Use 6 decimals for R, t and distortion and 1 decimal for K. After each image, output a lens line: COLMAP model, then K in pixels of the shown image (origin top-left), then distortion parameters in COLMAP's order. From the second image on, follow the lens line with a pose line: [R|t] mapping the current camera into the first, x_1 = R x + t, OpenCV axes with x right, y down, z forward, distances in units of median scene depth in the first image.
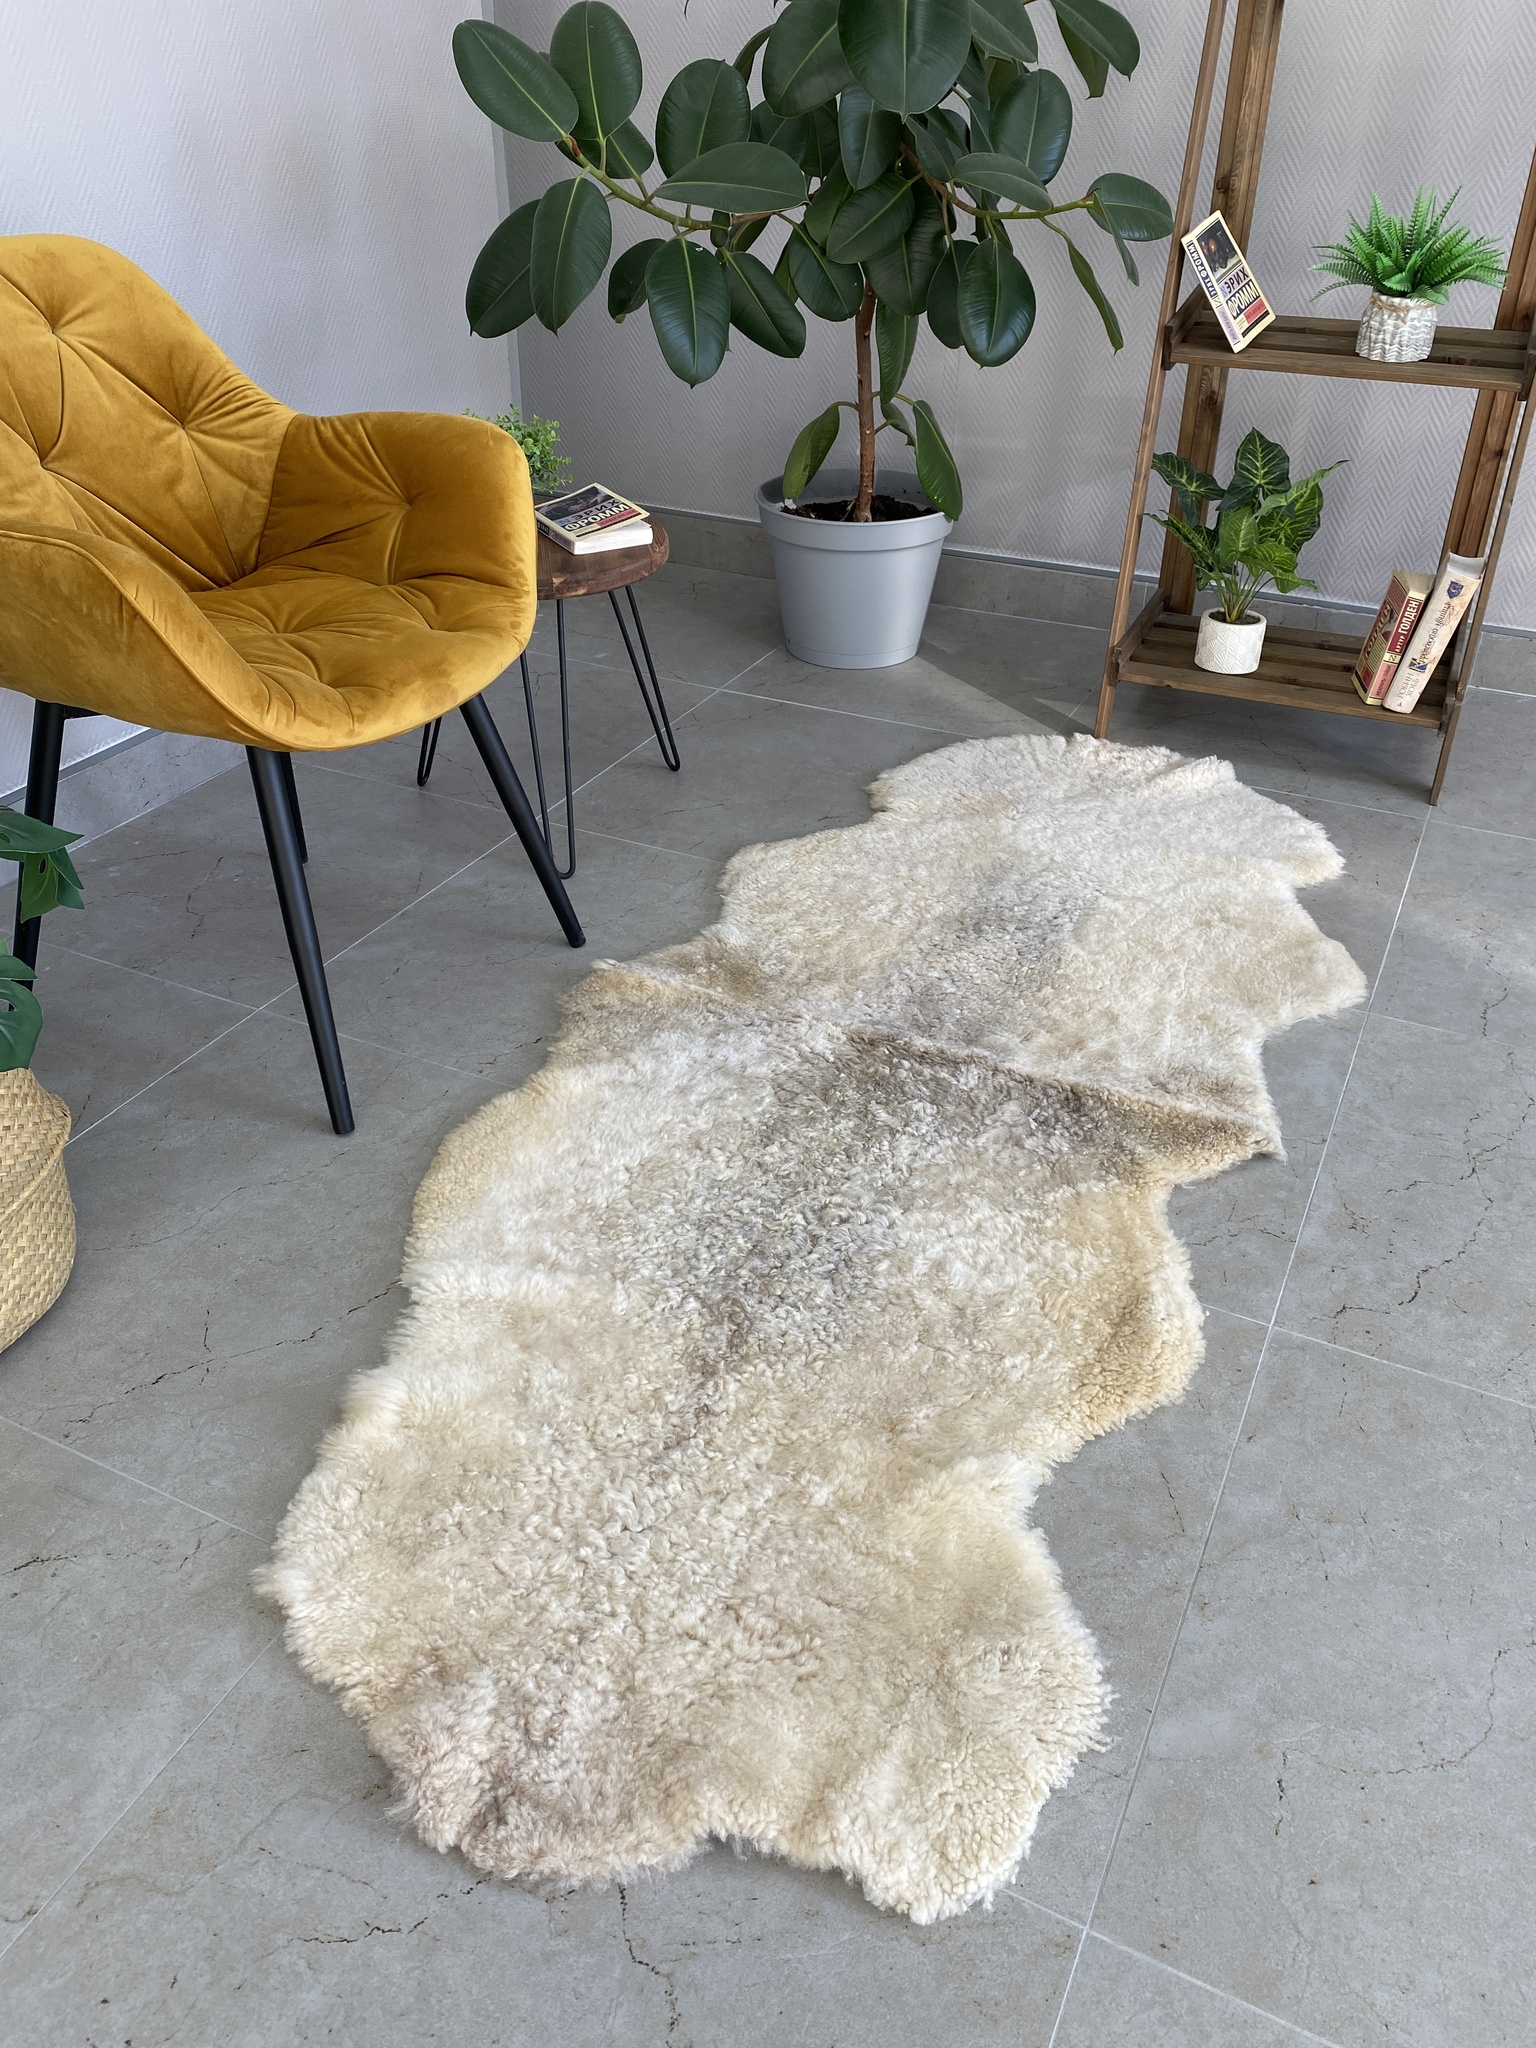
lens RADIAL K [[1547.8, 0, 762.2], [0, 1547.8, 1017.5], [0, 0, 1]] dist [0.041539, -0.046024]
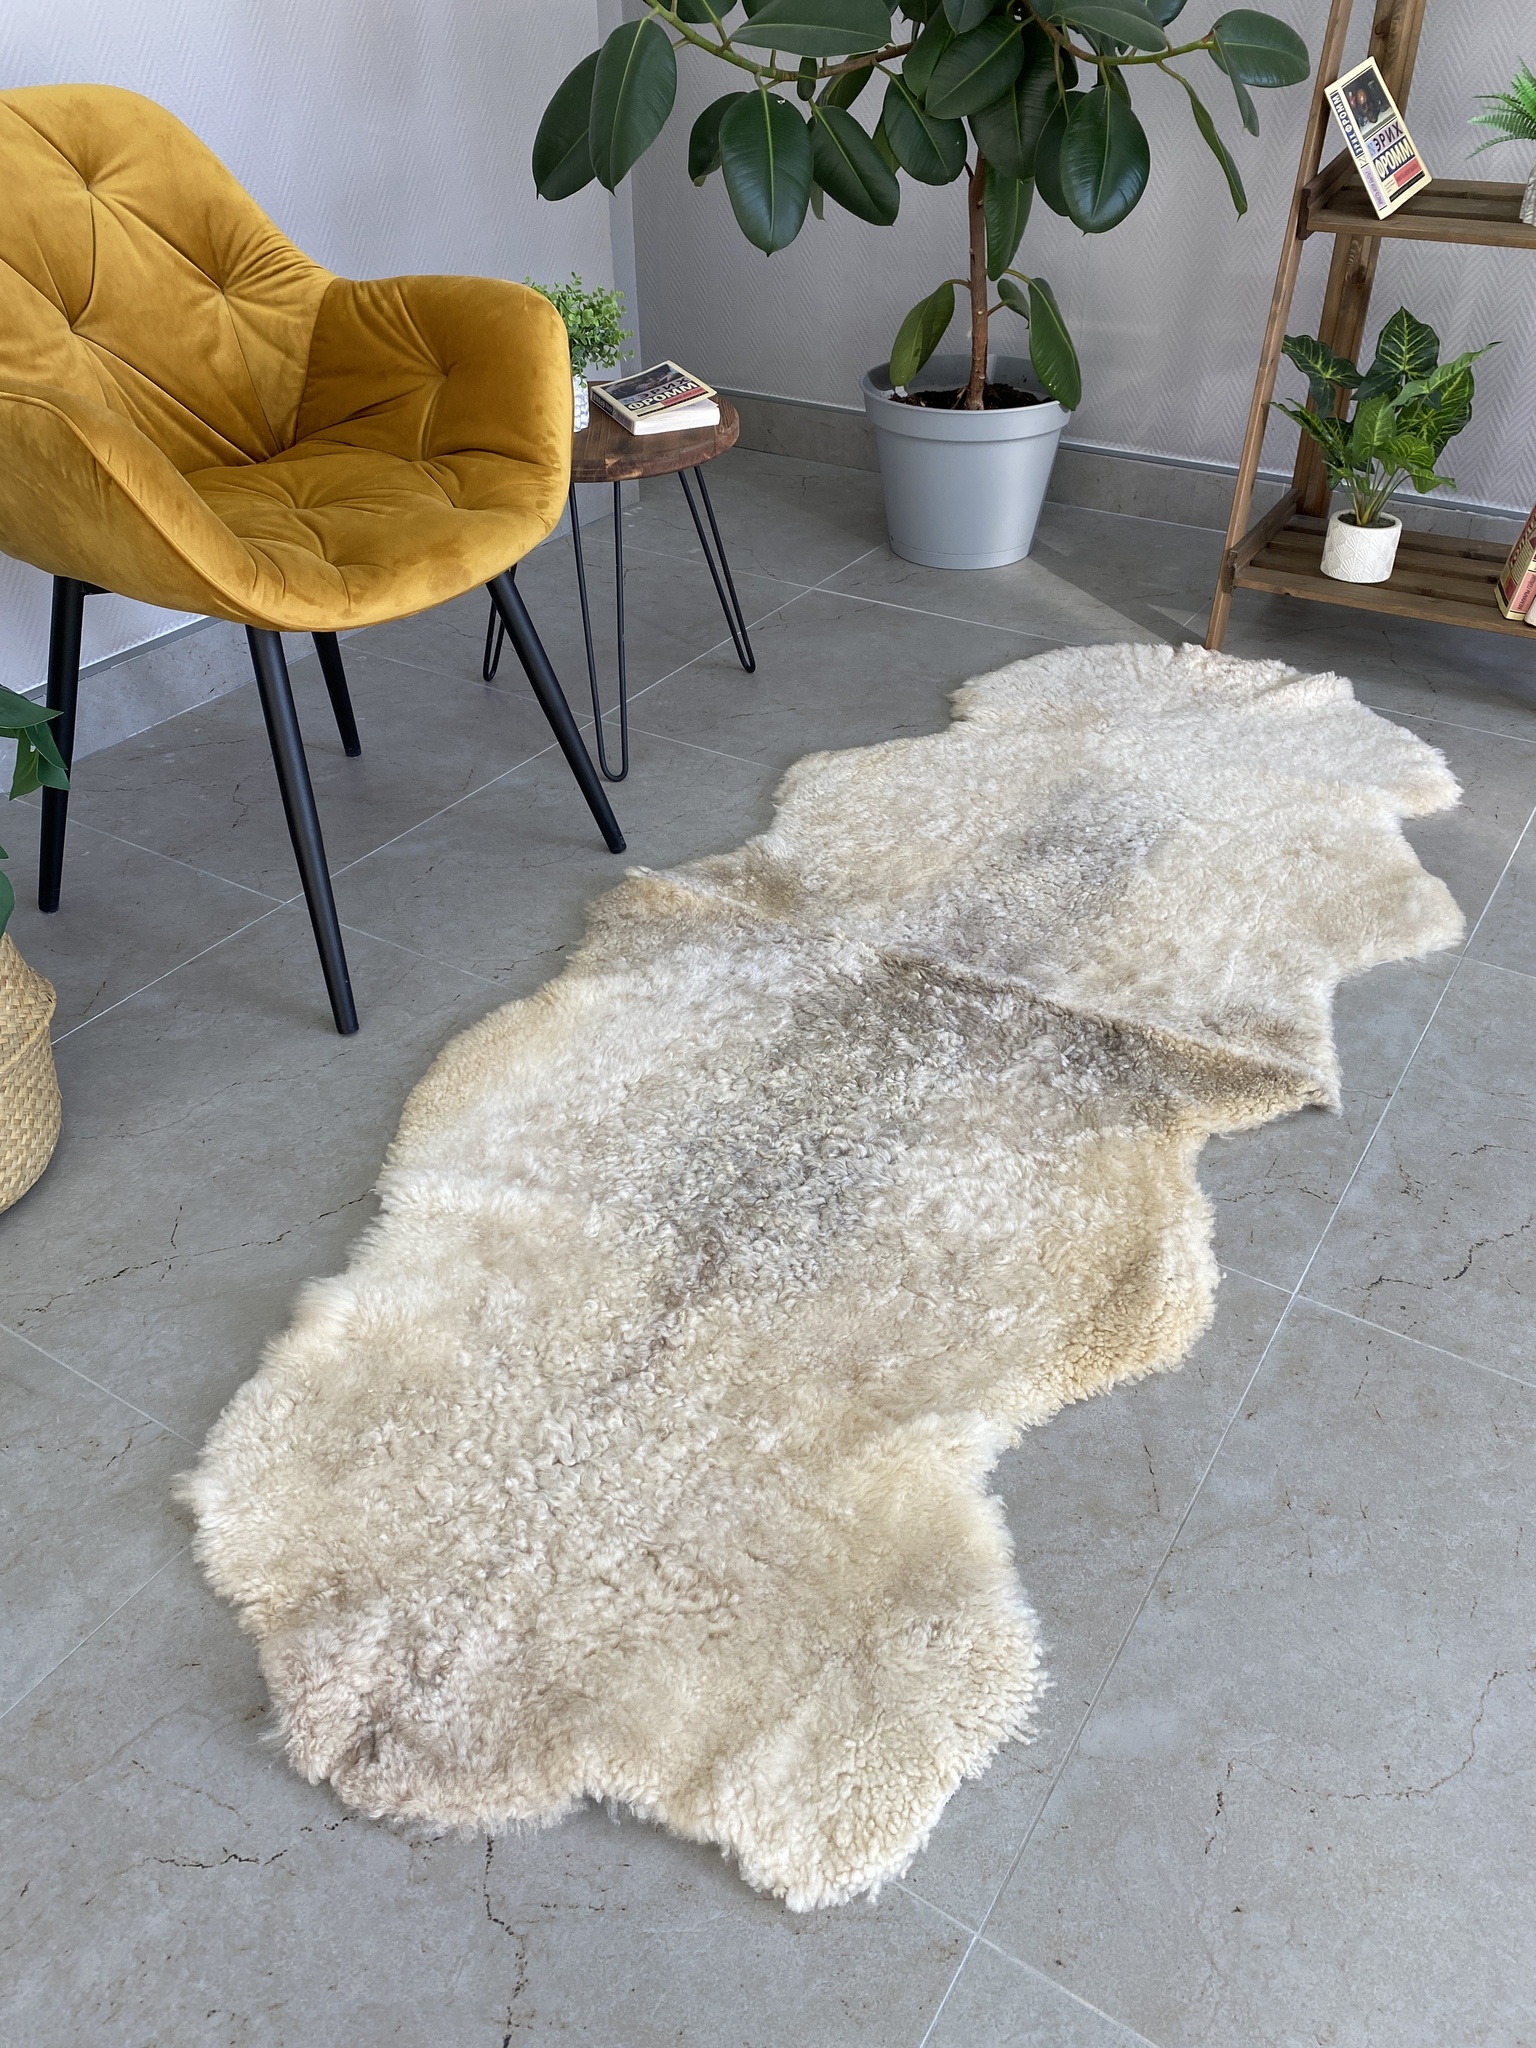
lens RADIAL K [[1547.8, 0, 771.1], [0, 1547.8, 1023.6], [0, 0, 1]] dist [0.041539, -0.046024]
pose [[0.993990, 0.049154, -0.097813, 0.085476], [-0.043698, 0.997408, 0.057163, 0.001145], [0.100370, -0.052545, 0.993562, 0.058857]]
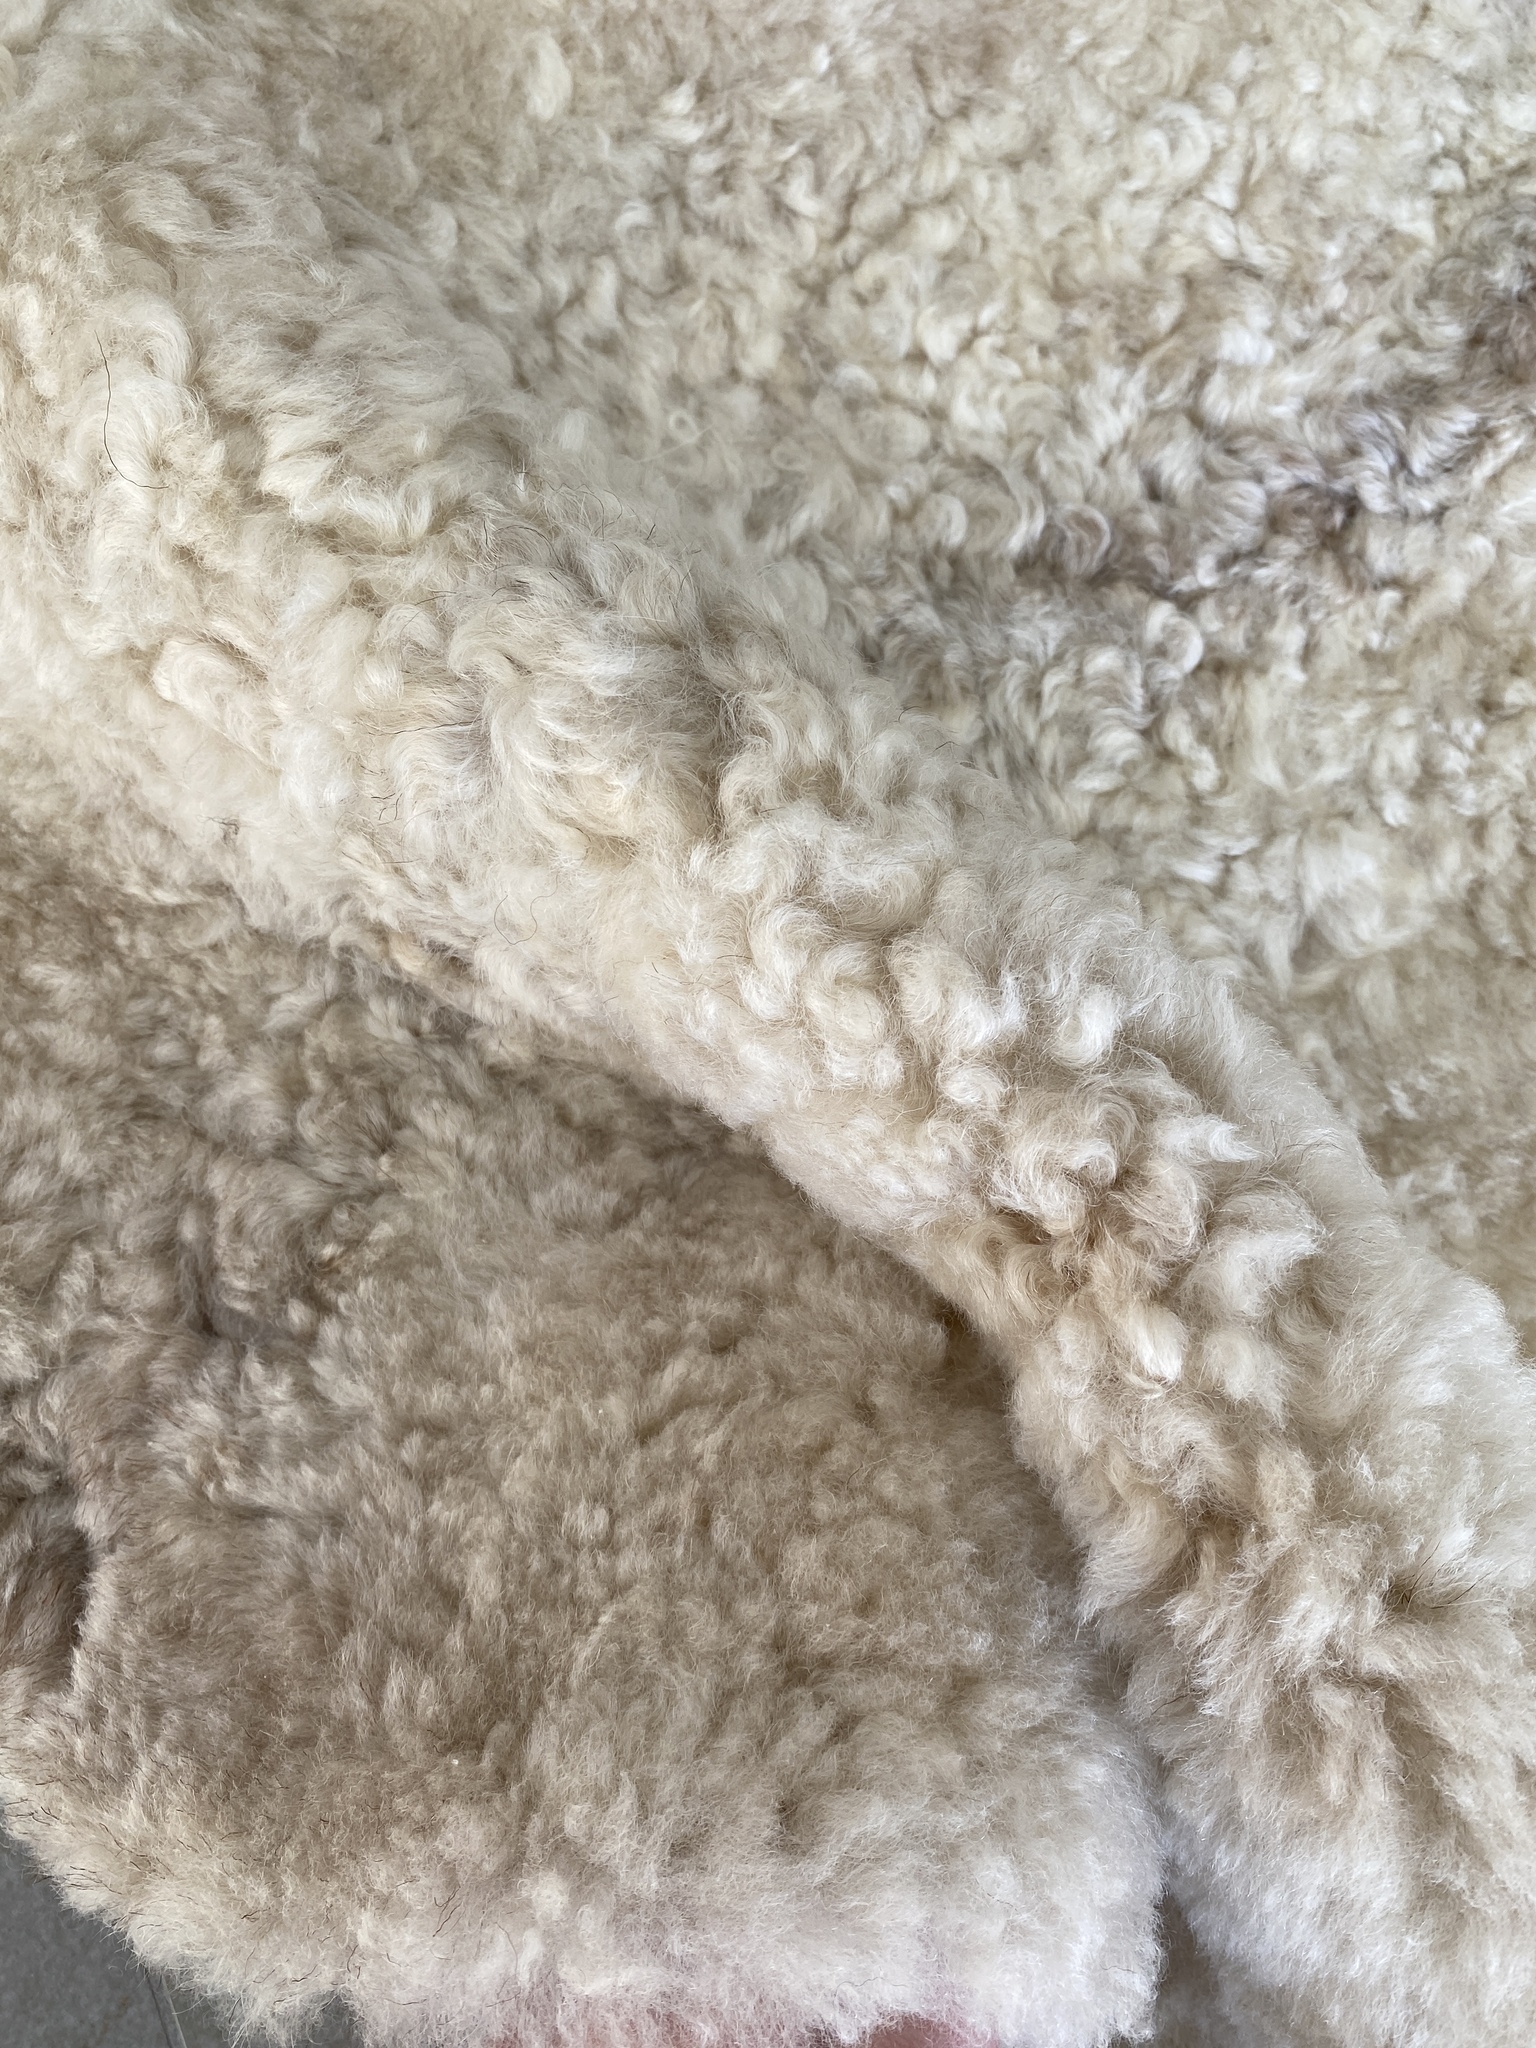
lens RADIAL K [[1547.8, 0, 767.4], [0, 1547.8, 1021.0], [0, 0, 1]] dist [0.041539, -0.046024]
pose [[0.726434, 0.682298, -0.082234, -0.022027], [-0.398046, 0.515271, 0.758983, 0.123727], [0.560226, -0.518618, 0.645897, 0.604957]]
